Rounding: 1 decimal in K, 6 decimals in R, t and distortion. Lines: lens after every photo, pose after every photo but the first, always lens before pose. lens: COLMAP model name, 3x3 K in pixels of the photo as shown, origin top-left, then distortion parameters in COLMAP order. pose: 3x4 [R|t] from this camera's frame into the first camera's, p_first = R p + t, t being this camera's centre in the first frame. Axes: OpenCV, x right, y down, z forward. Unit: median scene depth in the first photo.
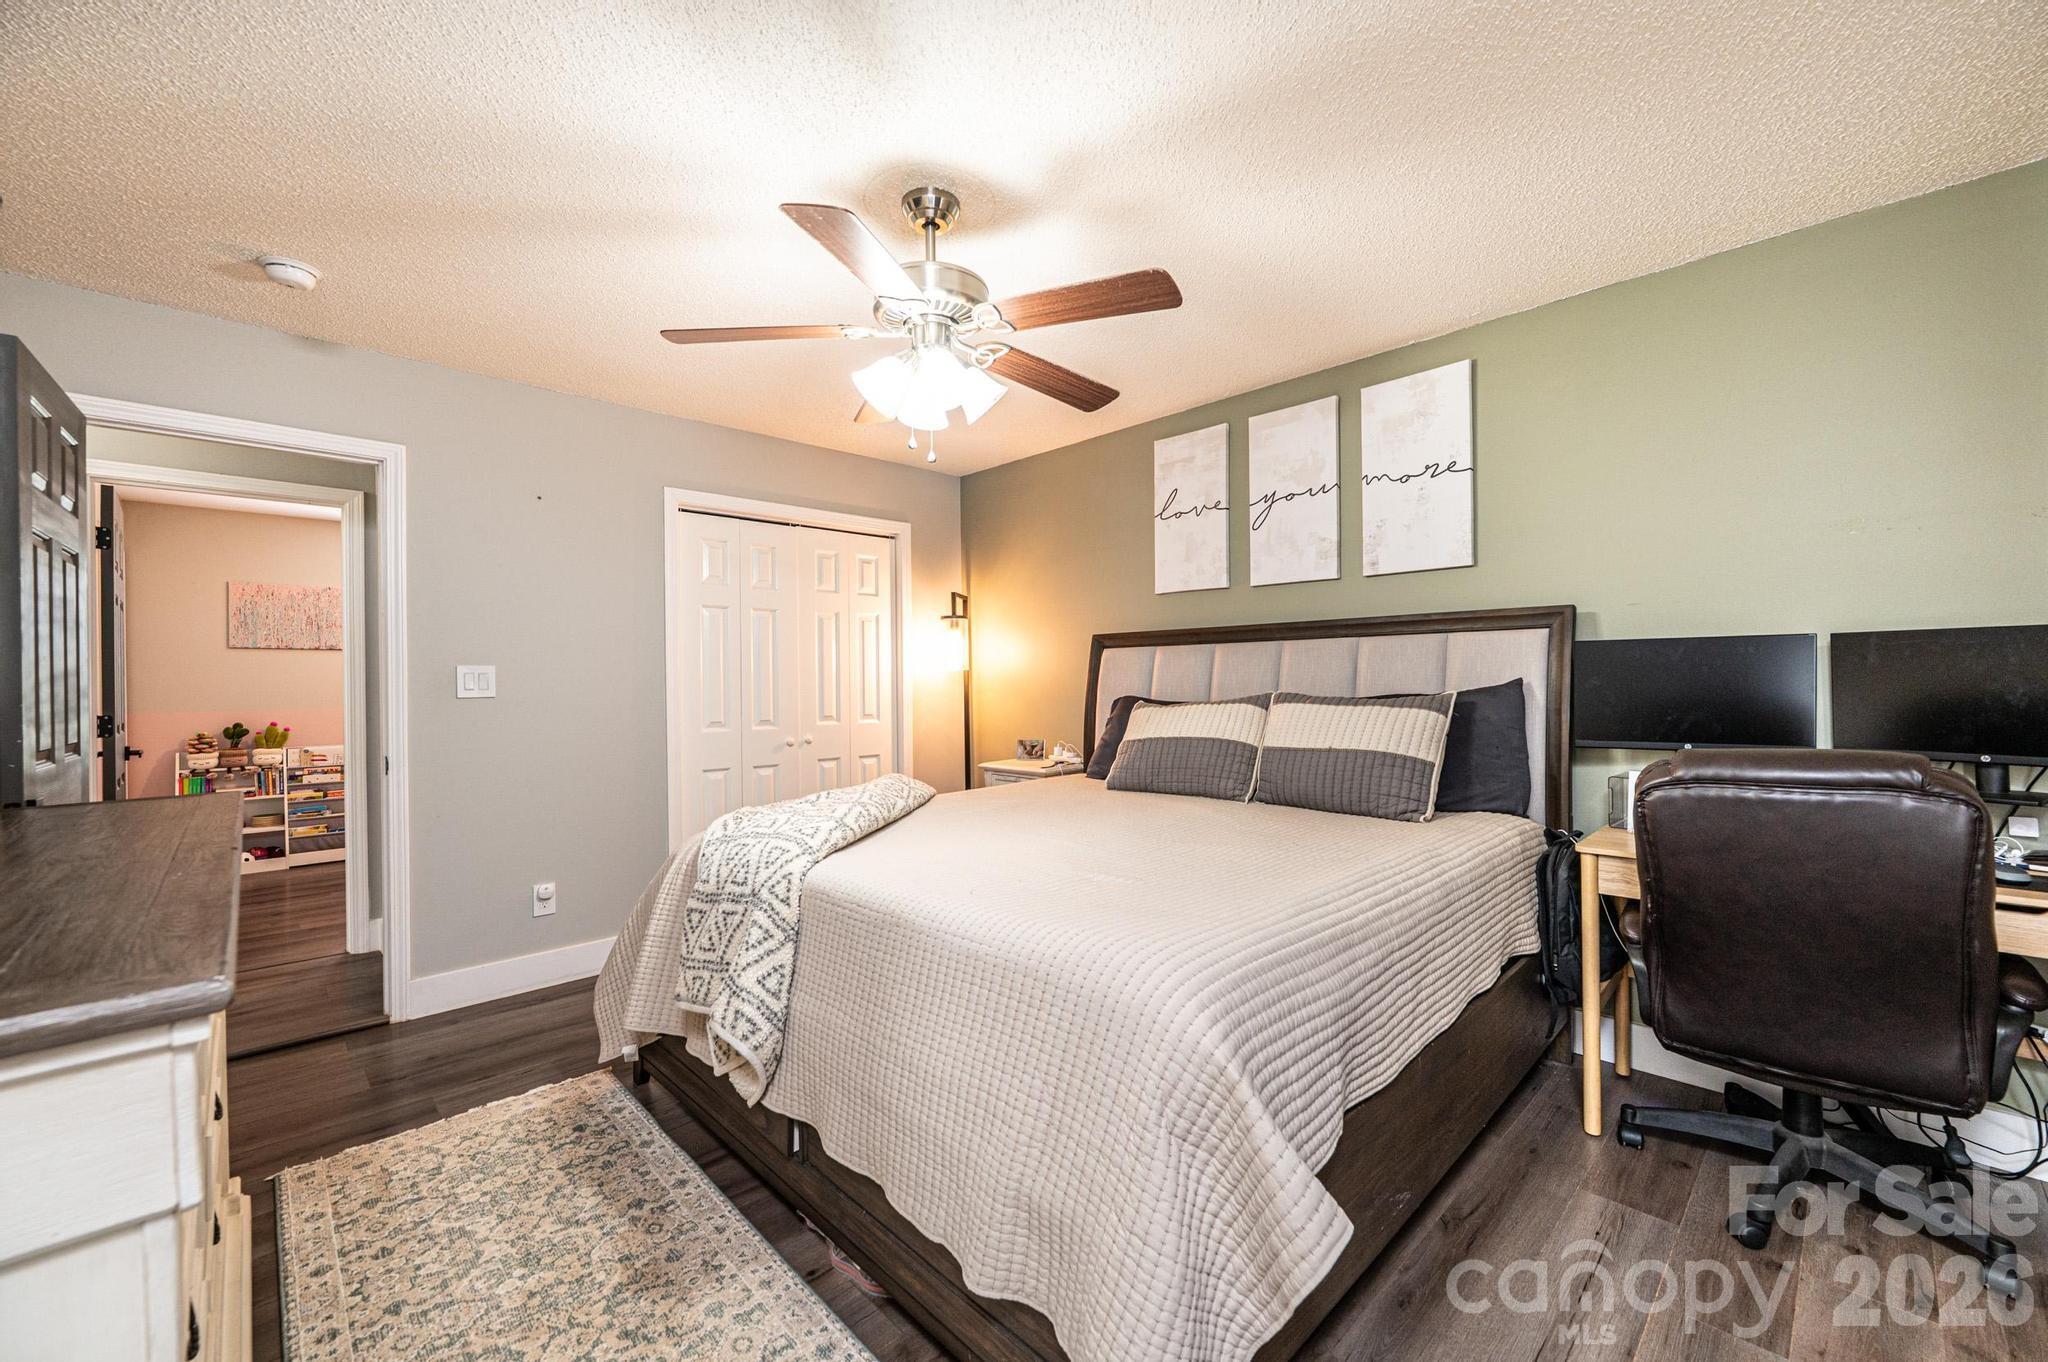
lens RADIAL K [[810.1, 0, 1021.9], [0, 810.1, 685.0], [0, 0, 1]] dist [-0.001731, -0.000354]
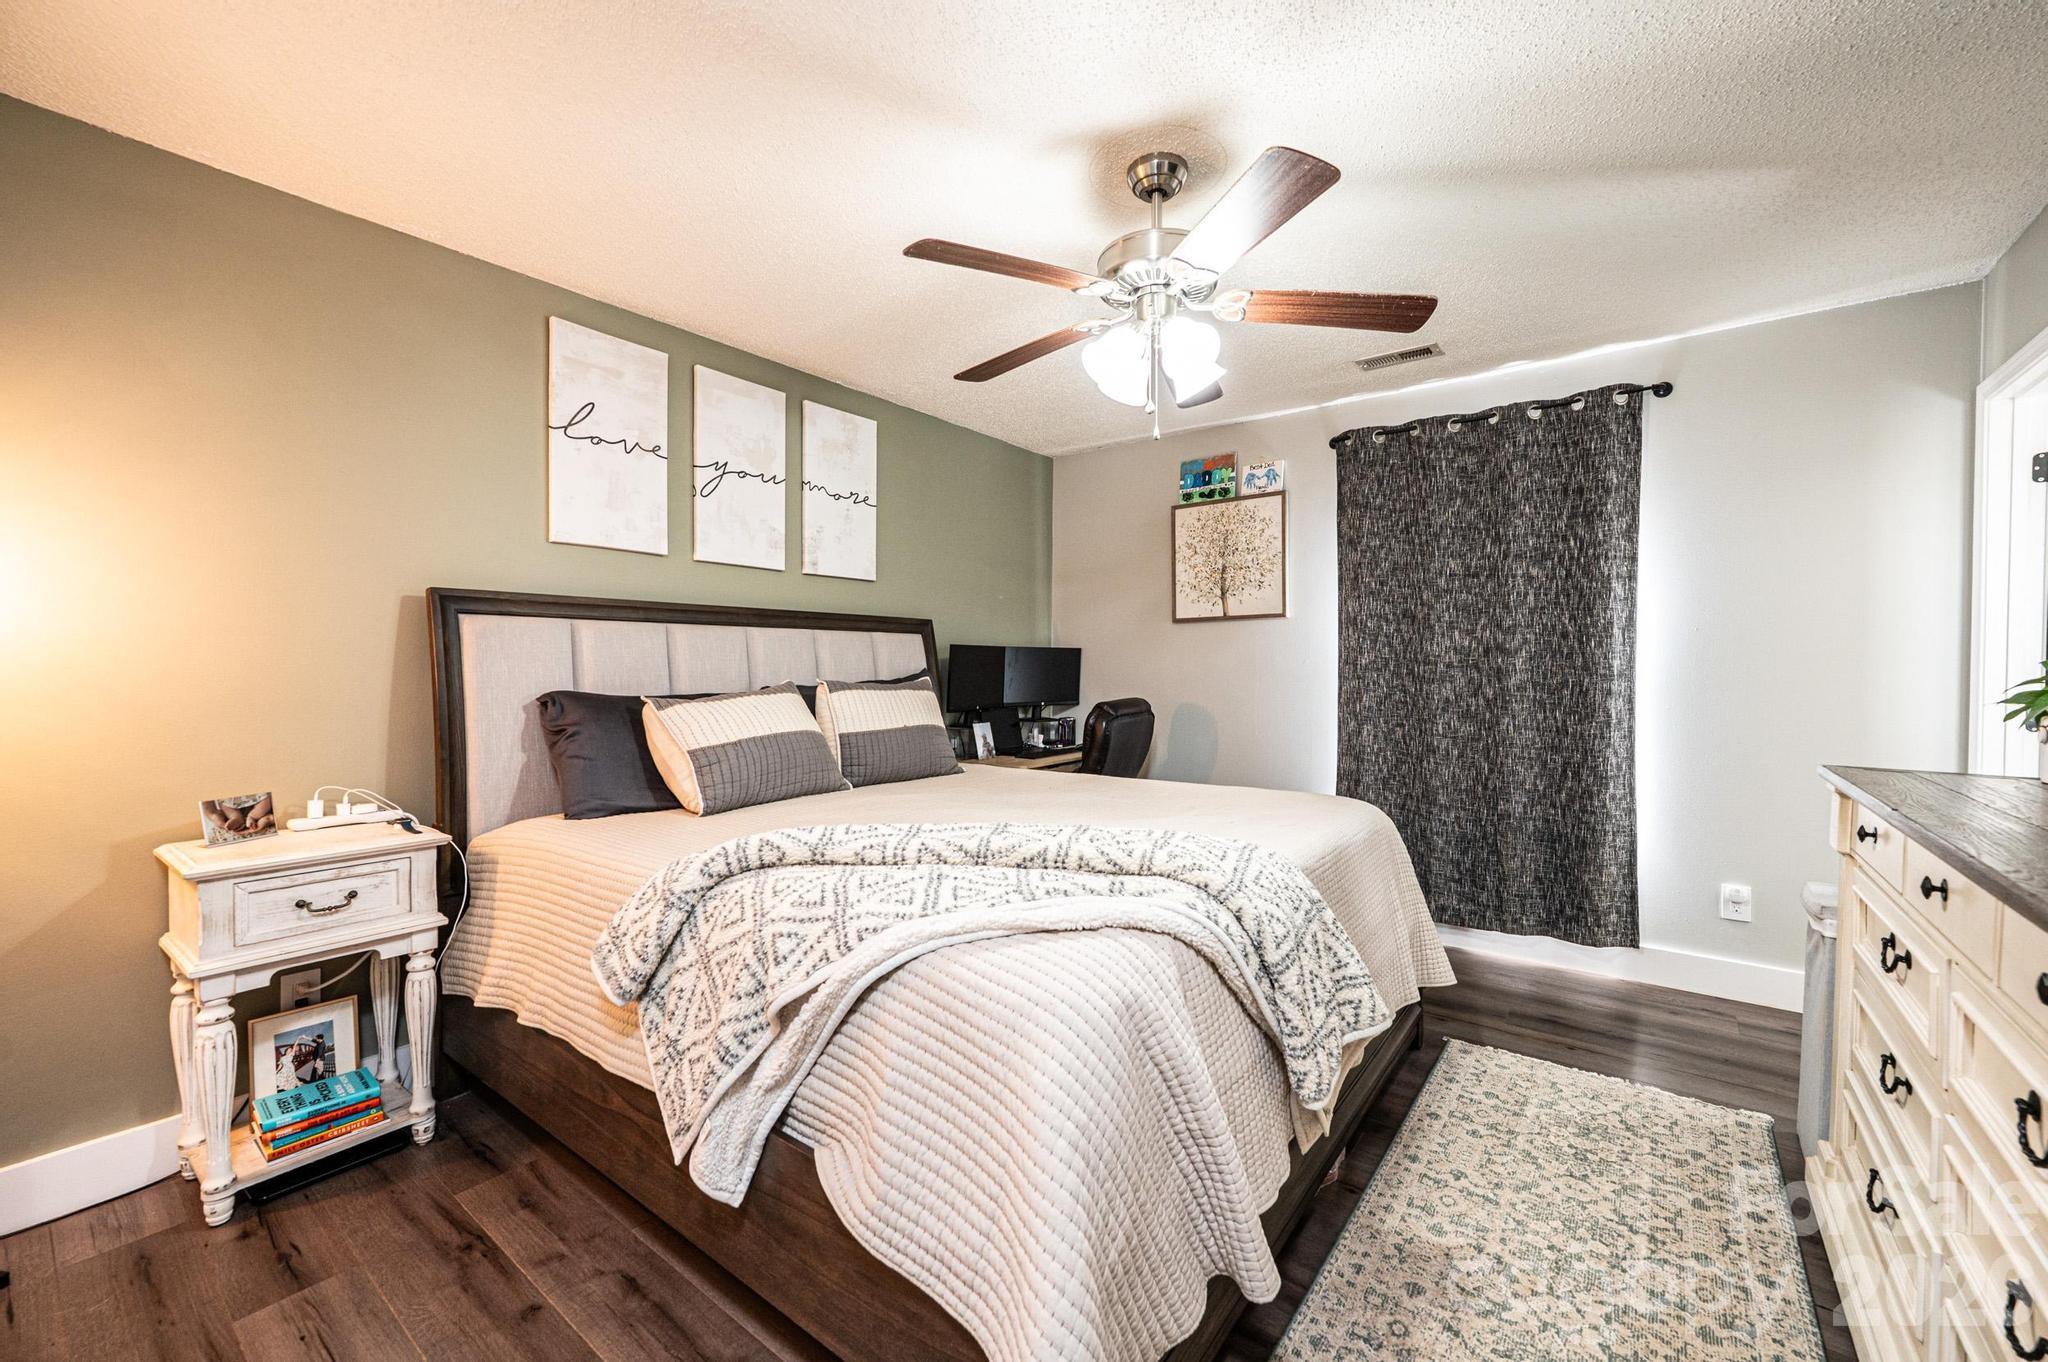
lens RADIAL K [[810.1, 0, 1023.6], [0, 810.1, 683.9], [0, 0, 1]] dist [-0.001731, -0.000354]
pose [[-0.146171, -0.016655, 0.989119, -0.673279], [0.003411, 0.999844, 0.017340, -0.003263], [-0.989253, 0.005908, -0.146092, 0.834942]]
